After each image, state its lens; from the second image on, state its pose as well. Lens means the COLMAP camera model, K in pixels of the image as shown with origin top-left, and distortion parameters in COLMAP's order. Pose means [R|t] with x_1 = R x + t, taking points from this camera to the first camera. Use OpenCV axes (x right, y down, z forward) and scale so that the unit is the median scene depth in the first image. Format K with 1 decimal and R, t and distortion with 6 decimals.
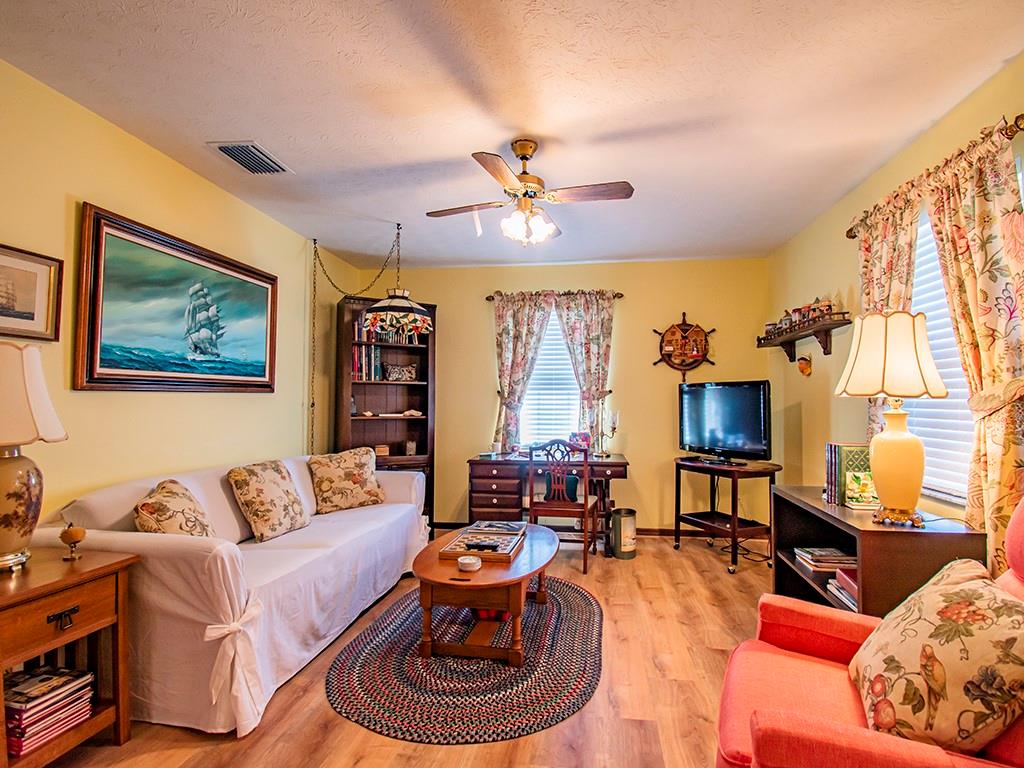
lens RADIAL K [[504.9, 0, 512.0], [0, 504.9, 384.0], [0, 0, 1]] dist [0.022016, -0.025952]
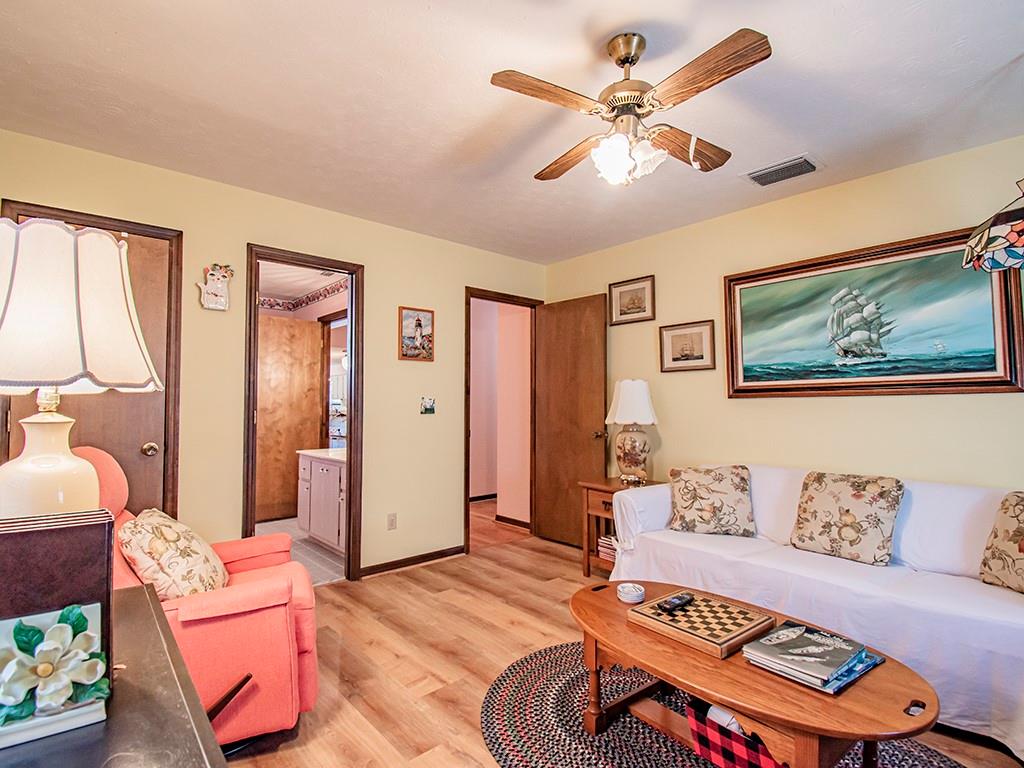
lens RADIAL K [[525.8, 0, 542.2], [0, 525.8, 383.5], [0, 0, 1]] dist [0.021921, -0.030255]
pose [[-0.606308, -0.038620, -0.794292, 0.545279], [0.024556, 0.997434, -0.067242, 0.043460], [0.794851, -0.060274, -0.603804, 1.080475]]
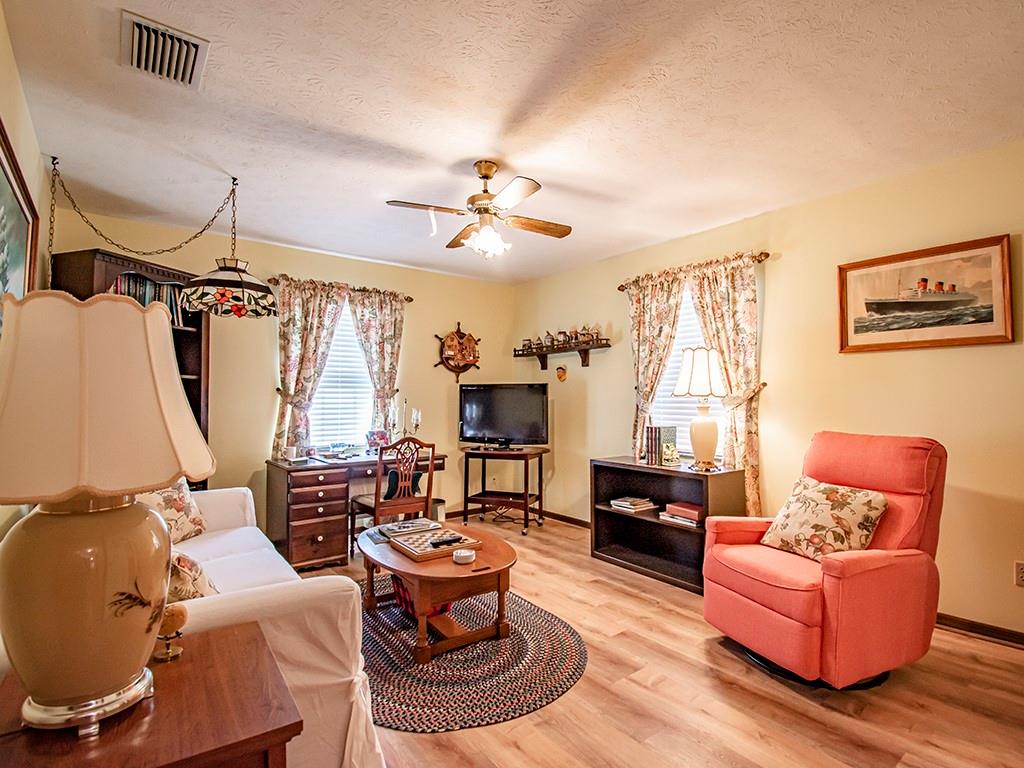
lens RADIAL K [[504.9, 0, 512.0], [0, 504.9, 384.0], [0, 0, 1]] dist [0.022016, -0.025952]
pose [[0.710063, 0.018385, 0.703898, -0.565867], [-0.021888, 0.999752, -0.004032, 0.001585], [-0.703798, -0.012544, 0.710289, 0.146379]]
